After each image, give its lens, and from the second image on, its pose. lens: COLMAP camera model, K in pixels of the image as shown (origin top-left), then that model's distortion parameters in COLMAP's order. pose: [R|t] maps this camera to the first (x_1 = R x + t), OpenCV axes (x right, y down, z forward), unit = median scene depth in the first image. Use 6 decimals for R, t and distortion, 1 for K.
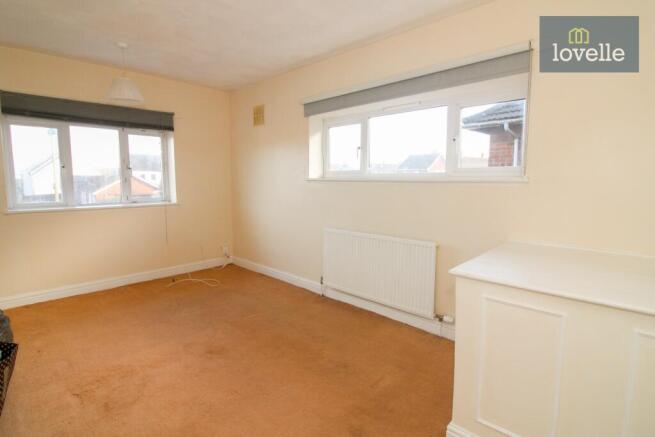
lens RADIAL K [[325.7, 0, 327.5], [0, 325.7, 218.5], [0, 0, 1]] dist [0.000483, 0.000032]
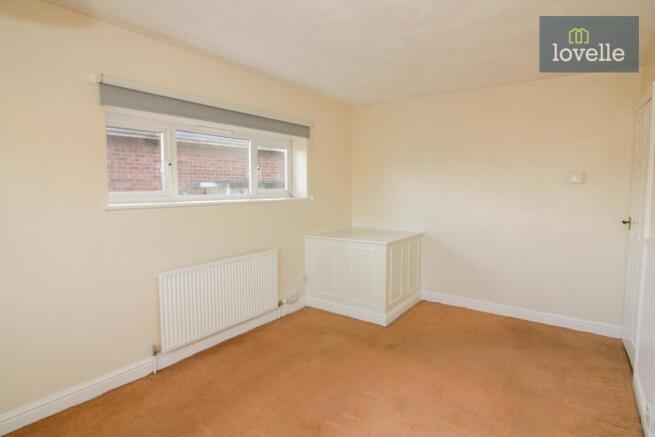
lens RADIAL K [[349.6, 0, 327.5], [0, 349.6, 218.5], [0, 0, 1]] dist [-0.002820, -0.000401]
pose [[-0.136940, -0.084422, 0.986975, -0.951748], [0.123912, 0.987076, 0.101623, -0.143198], [-0.982799, 0.136214, -0.124709, 0.849080]]
